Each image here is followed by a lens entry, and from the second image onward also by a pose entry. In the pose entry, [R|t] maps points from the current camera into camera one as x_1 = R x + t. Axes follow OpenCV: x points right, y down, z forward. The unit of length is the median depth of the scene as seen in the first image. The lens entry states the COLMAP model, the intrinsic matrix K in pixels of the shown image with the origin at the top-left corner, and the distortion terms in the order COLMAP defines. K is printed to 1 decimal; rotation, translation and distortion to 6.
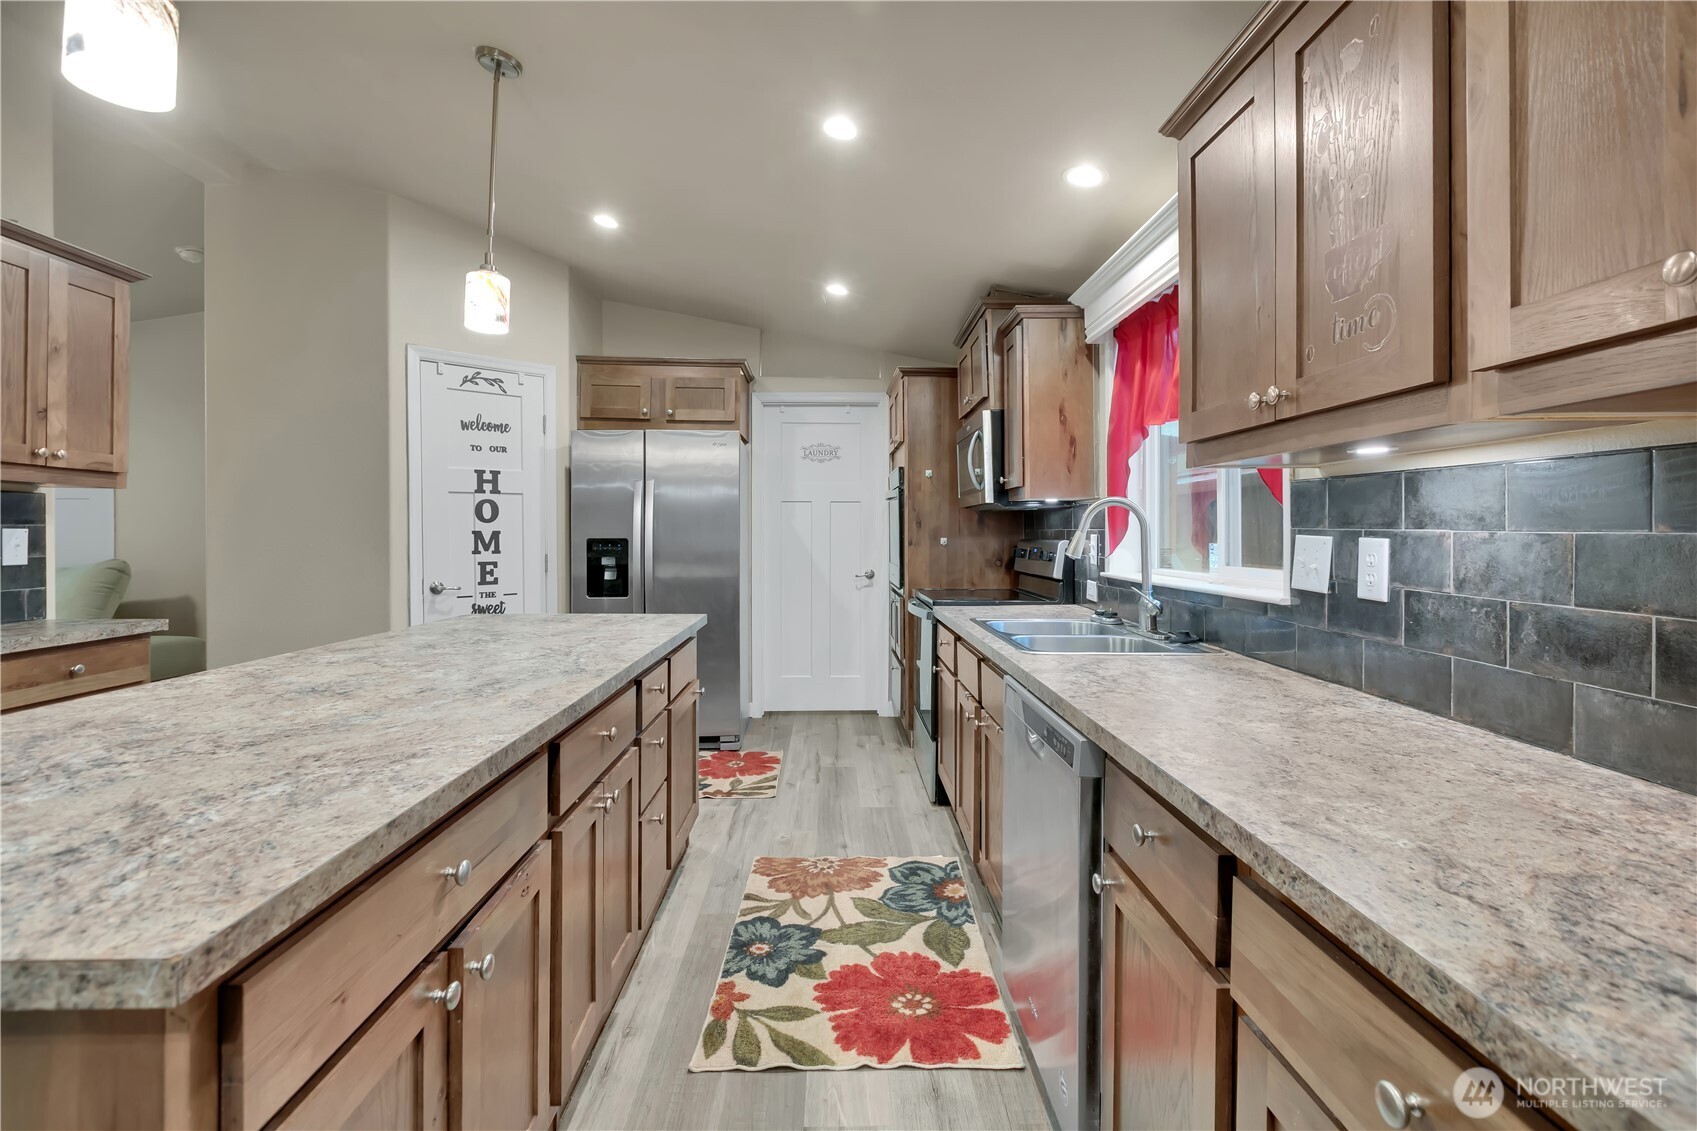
lens RADIAL K [[783.0, 0, 850.3], [0, 783.0, 532.1], [0, 0, 1]] dist [0.000074, 0.000697]
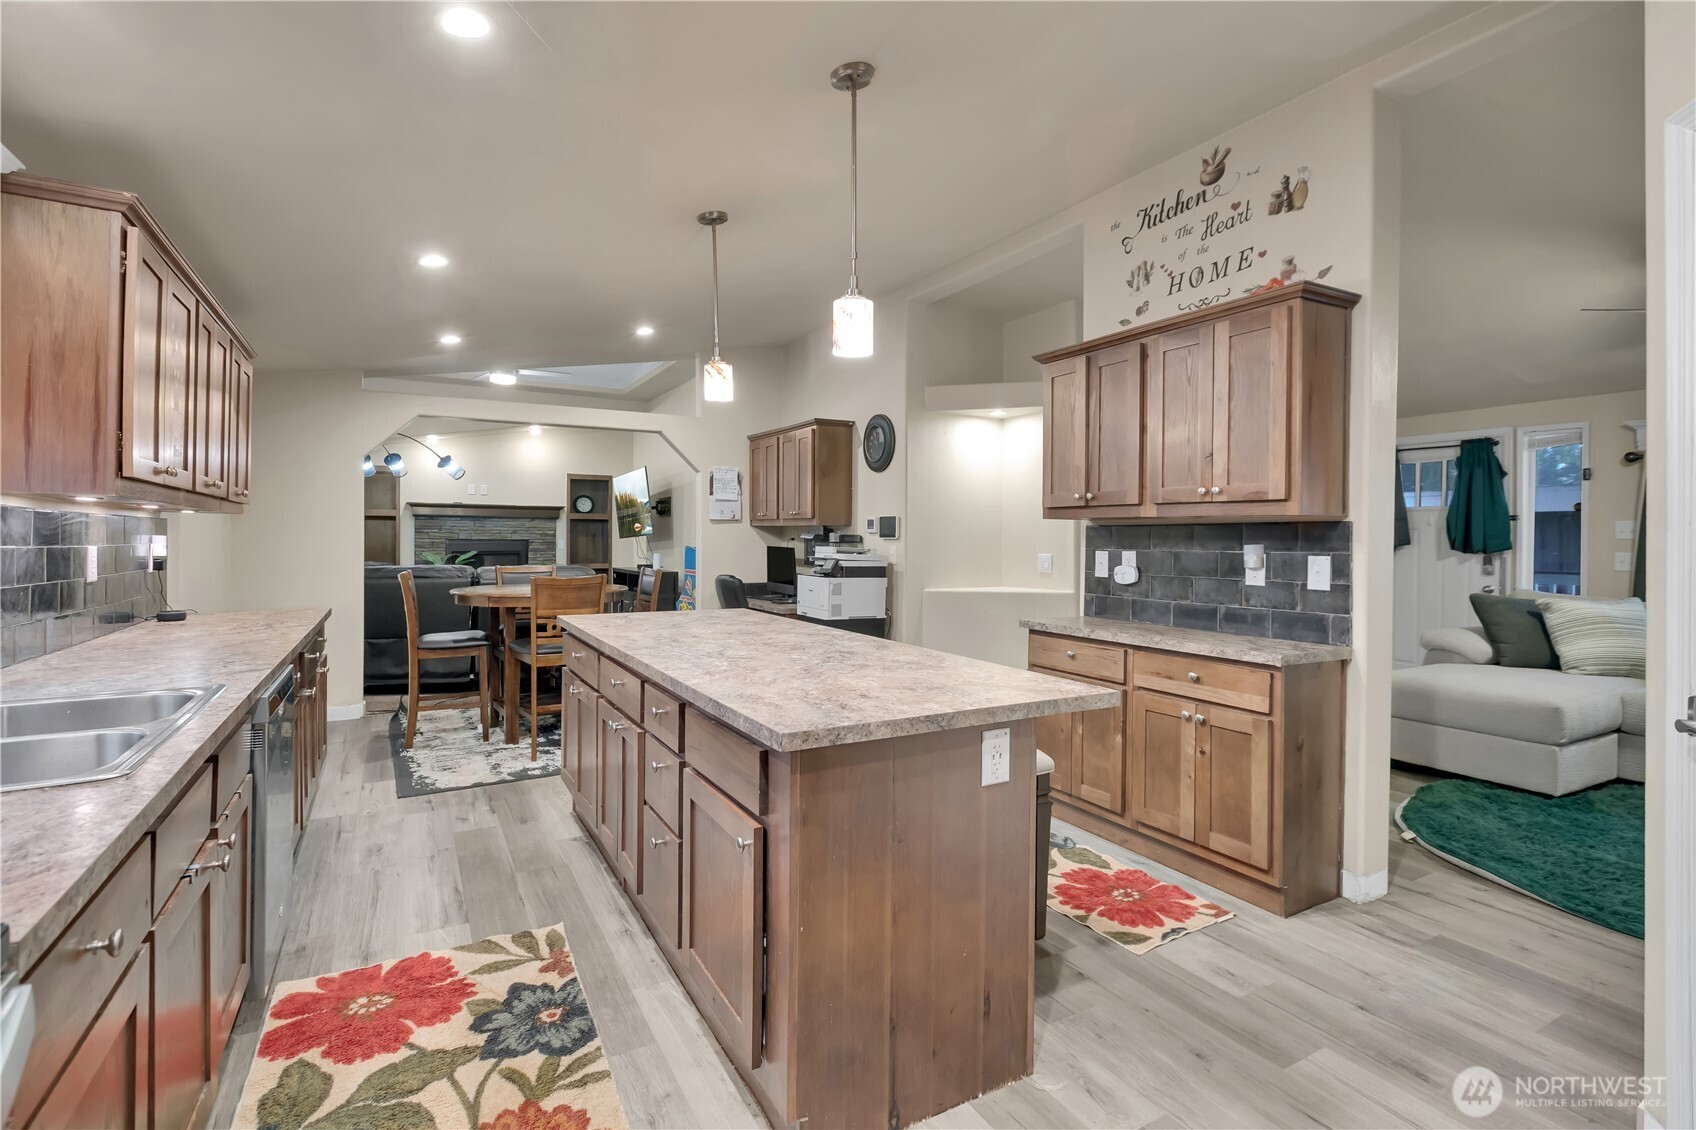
lens RADIAL K [[782.5, 0, 848.6], [0, 782.5, 533.3], [0, 0, 1]] dist [0.000074, 0.000697]
pose [[-0.880418, -0.014134, -0.473987, 0.019728], [-0.012829, 0.999900, -0.005986, -0.025617], [0.474024, 0.000811, -0.880511, 2.035082]]
